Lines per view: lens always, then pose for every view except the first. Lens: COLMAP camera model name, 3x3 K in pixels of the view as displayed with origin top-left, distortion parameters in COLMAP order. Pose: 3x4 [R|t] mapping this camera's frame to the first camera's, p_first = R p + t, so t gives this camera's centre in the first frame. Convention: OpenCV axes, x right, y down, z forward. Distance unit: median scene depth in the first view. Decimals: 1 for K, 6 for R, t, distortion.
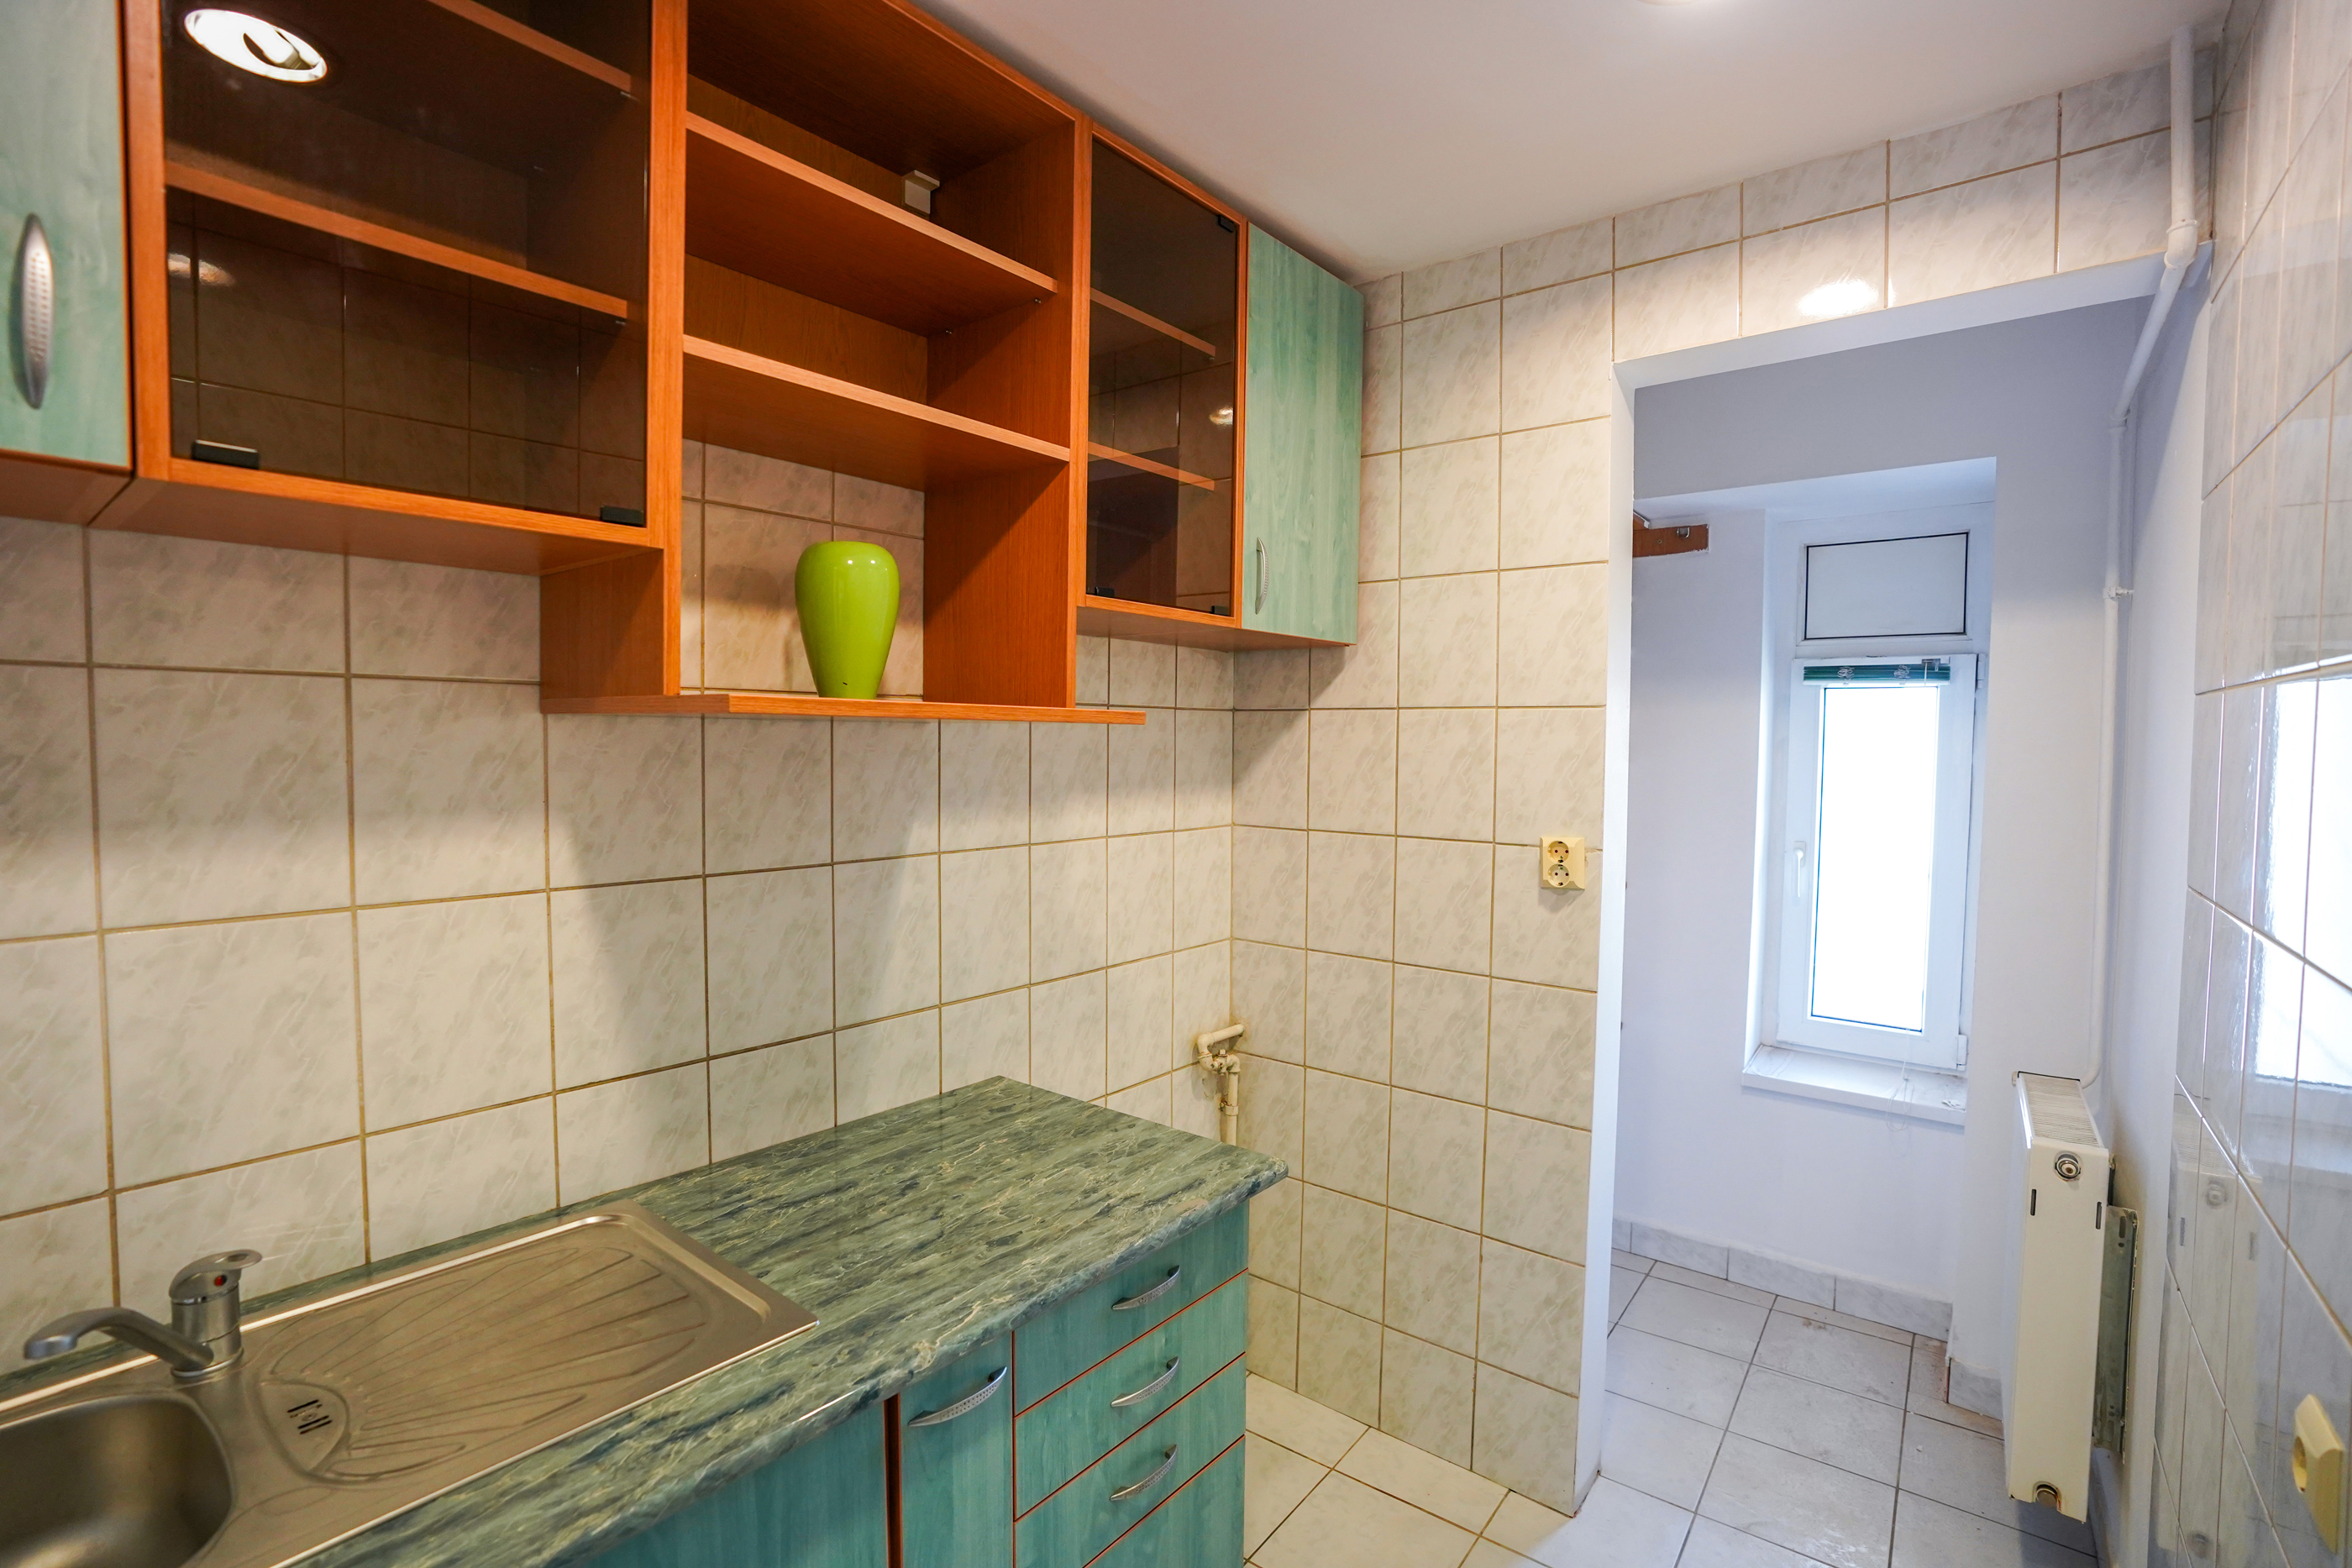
lens RADIAL K [[1074.0, 0, 1156.9], [0, 1074.0, 783.0], [0, 0, 1]] dist [-0.075530, 0.025442]
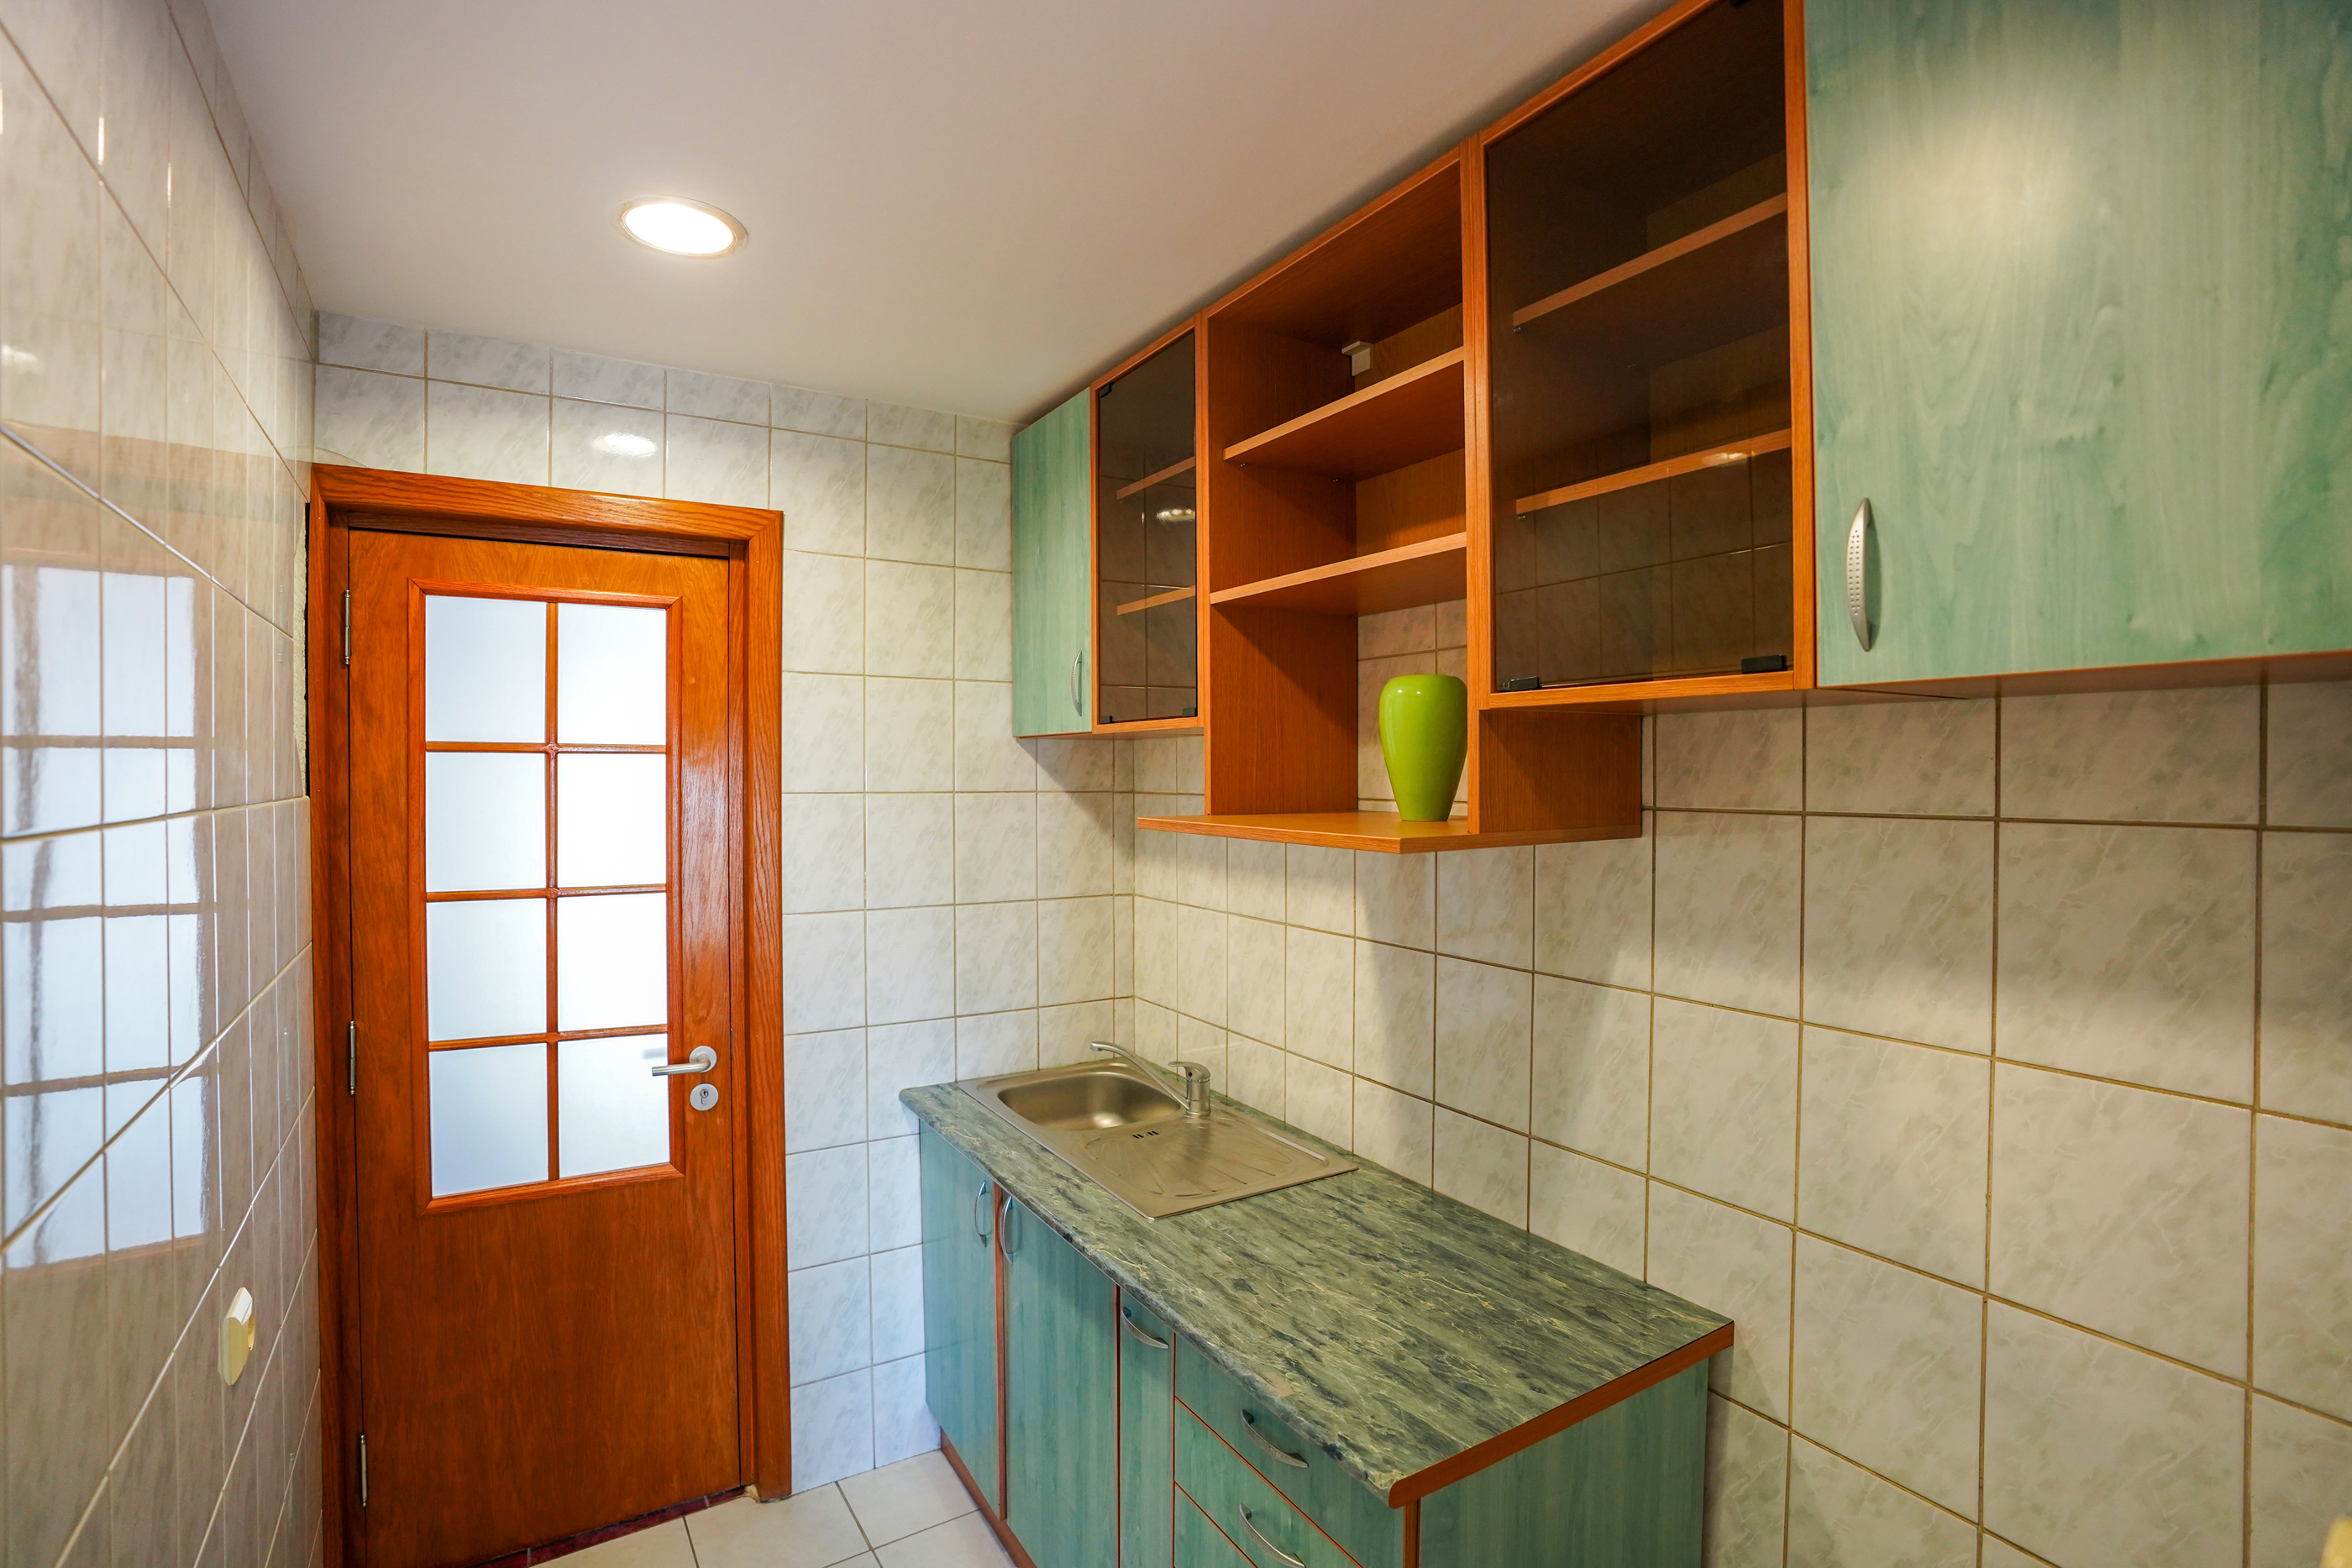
lens RADIAL K [[1074.0, 0, 1156.9], [0, 1074.0, 783.0], [0, 0, 1]] dist [-0.075530, 0.025442]
pose [[-0.326920, 0.001684, -0.945051, 0.820355], [-0.042376, 0.998966, 0.016439, -0.112322], [0.944102, 0.045422, -0.326510, 1.055661]]
